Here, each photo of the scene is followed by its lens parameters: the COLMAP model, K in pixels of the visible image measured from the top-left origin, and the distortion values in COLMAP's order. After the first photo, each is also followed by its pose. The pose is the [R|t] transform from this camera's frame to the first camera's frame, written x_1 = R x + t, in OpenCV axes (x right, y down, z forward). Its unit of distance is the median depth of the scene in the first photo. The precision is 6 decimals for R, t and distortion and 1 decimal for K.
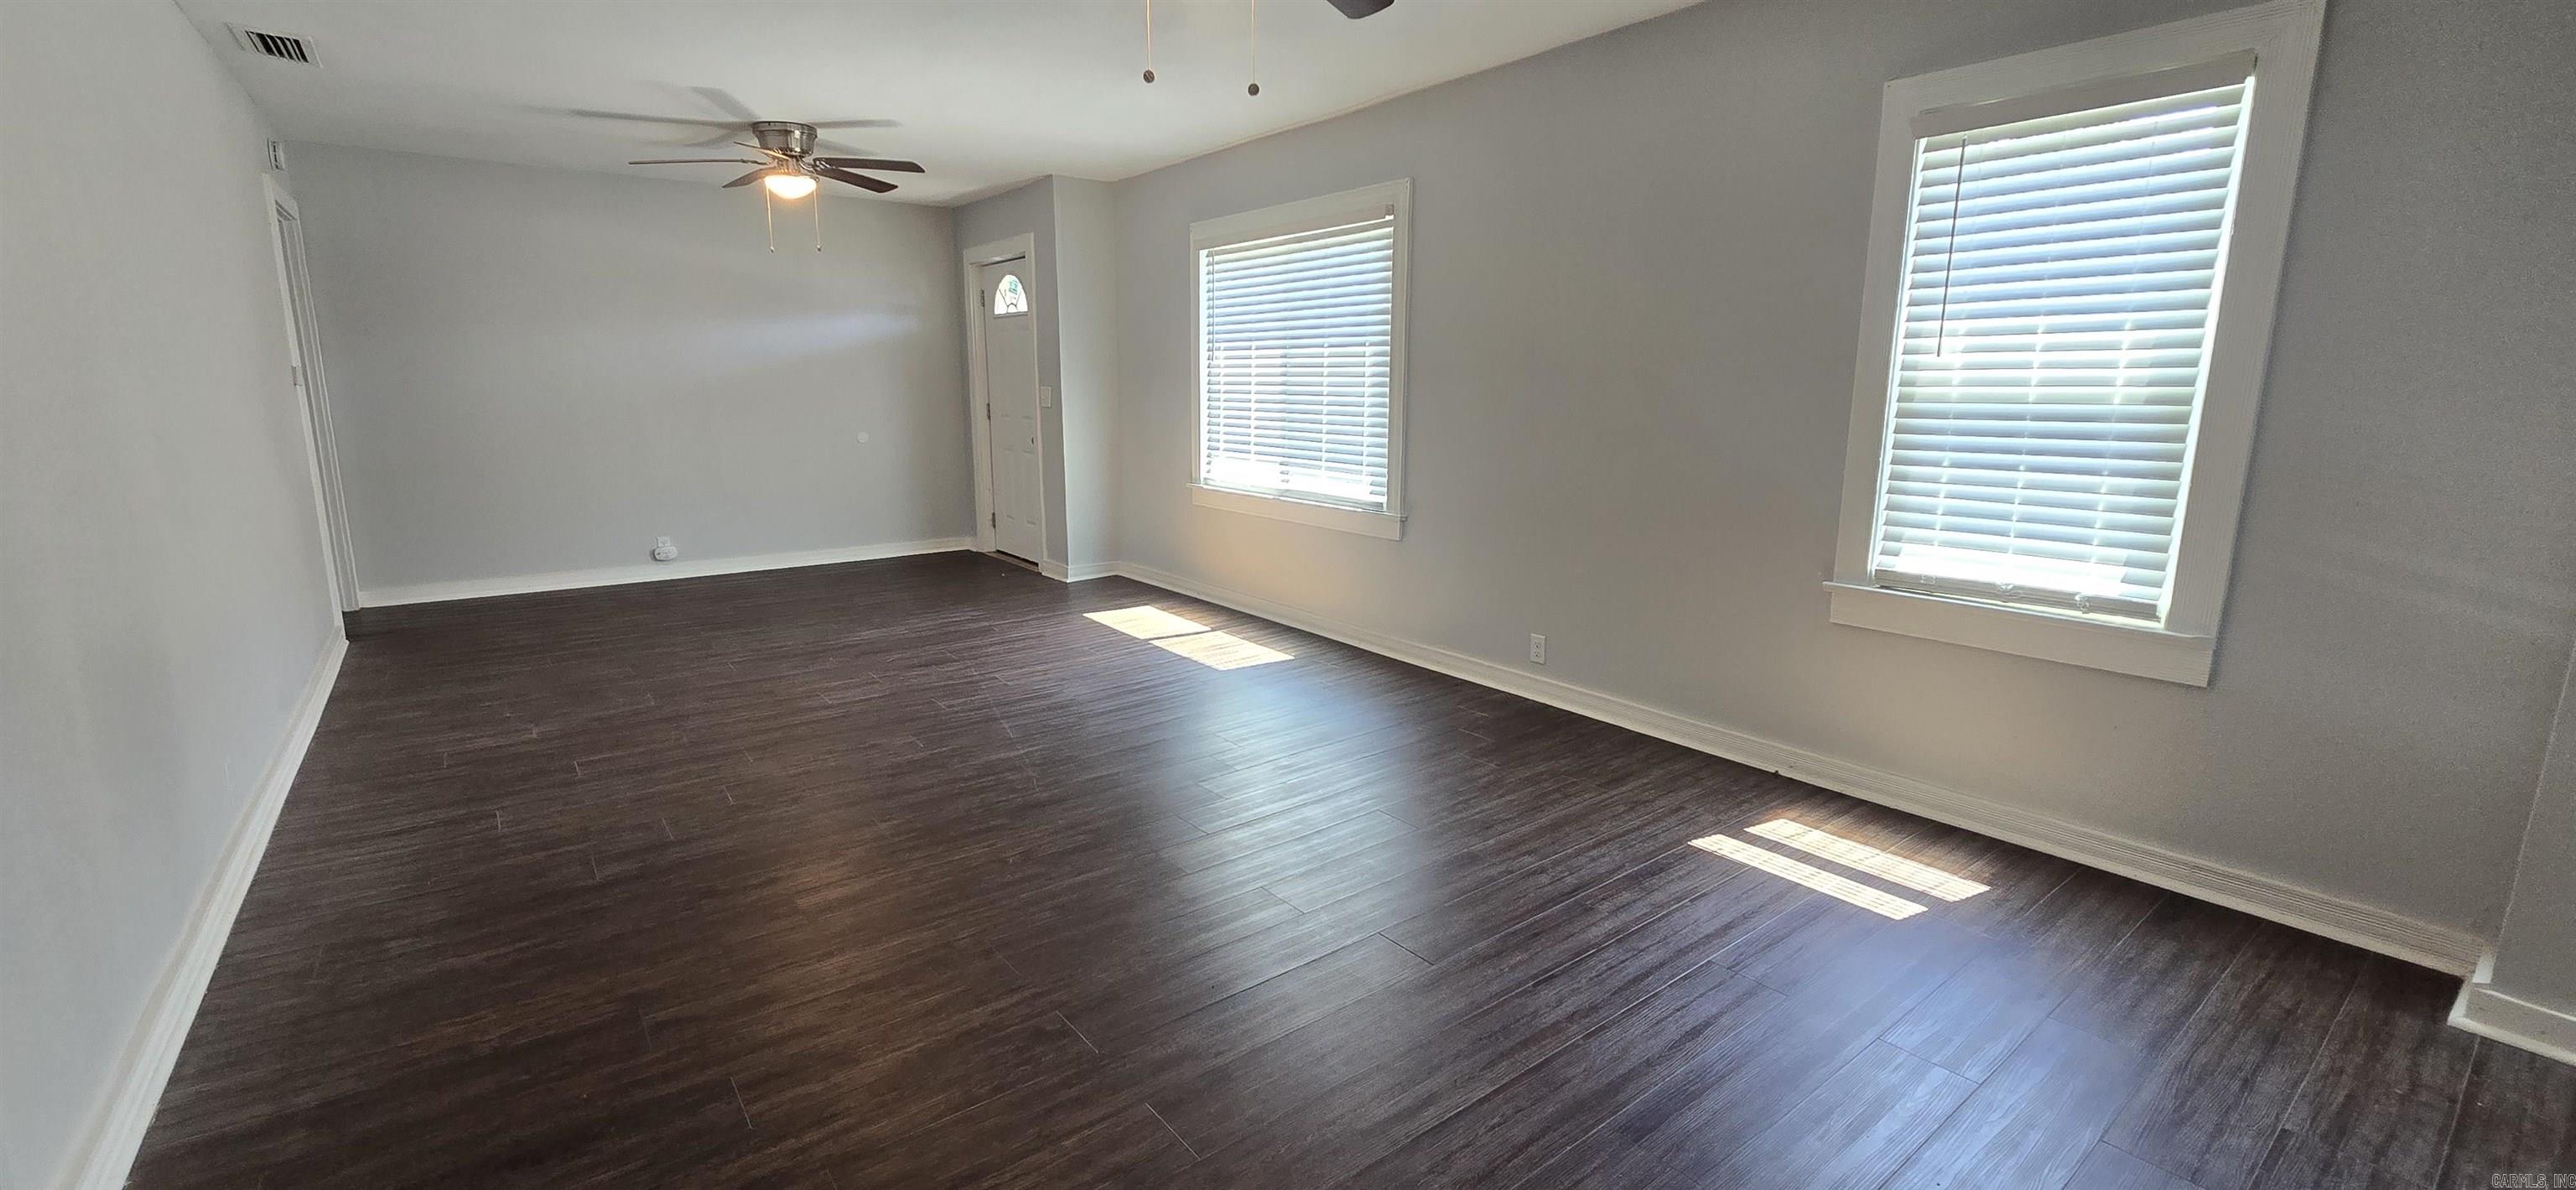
lens RADIAL K [[1047.5, 0, 1277.3], [0, 1047.5, 589.8], [0, 0, 1]] dist [-0.007697, 0.001821]
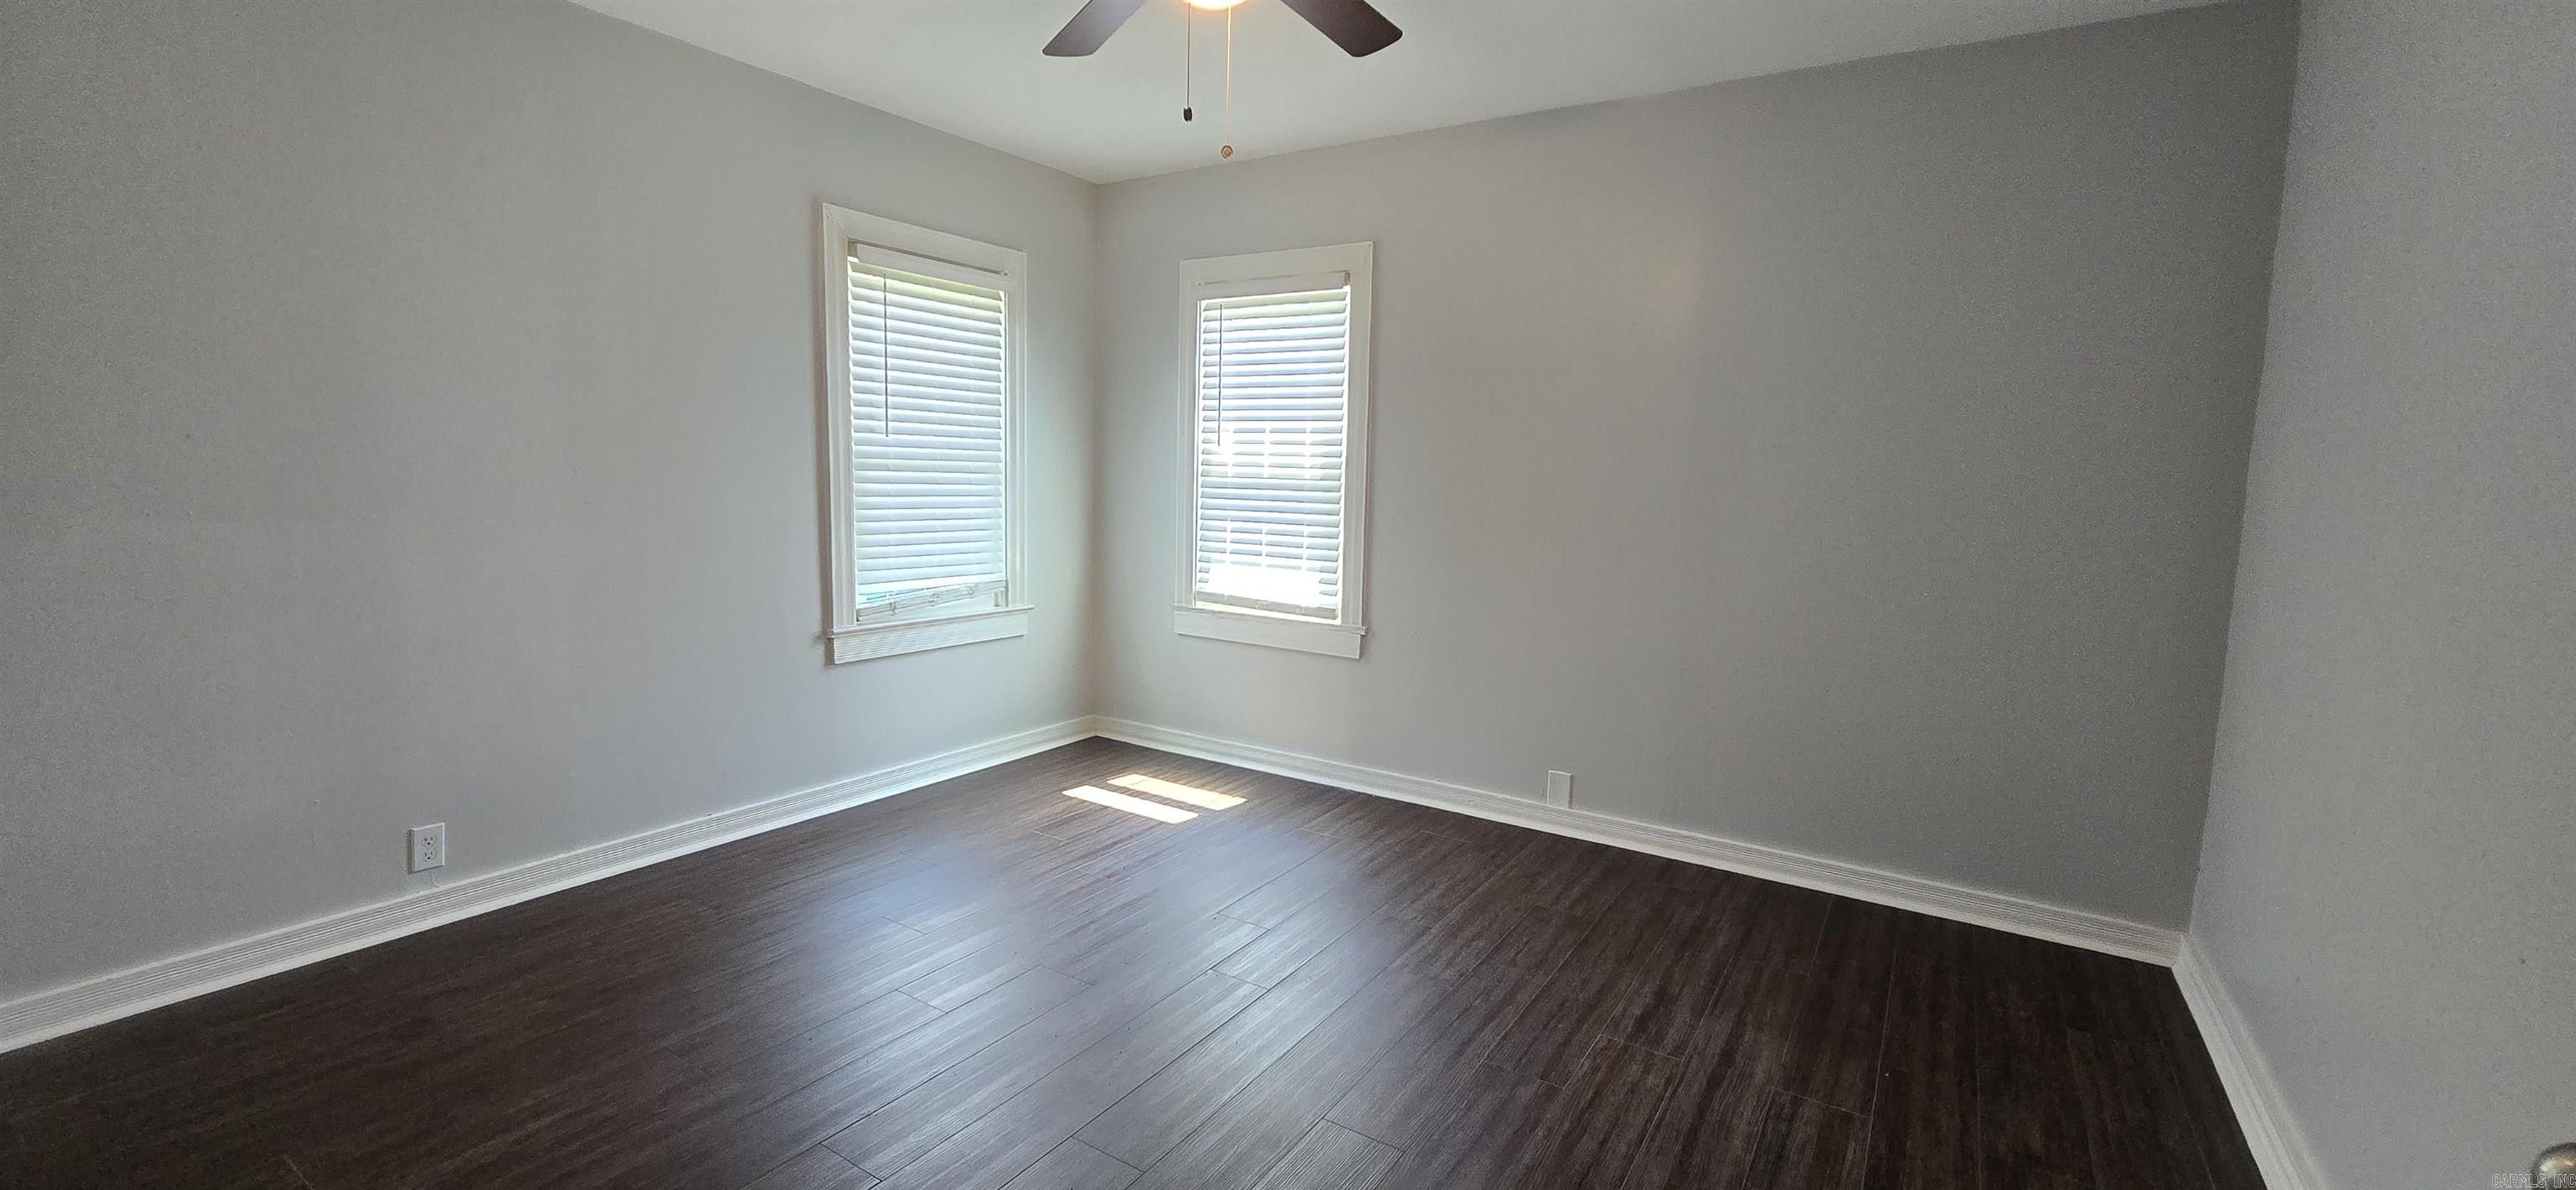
lens RADIAL K [[1047.5, 0, 1266.1], [0, 1047.5, 591.7], [0, 0, 1]] dist [-0.007697, 0.001821]
pose [[0.945667, -0.006180, 0.325079, 0.227264], [0.028771, 0.997488, -0.064733, 0.085239], [-0.323862, 0.070569, 0.943469, -0.431180]]
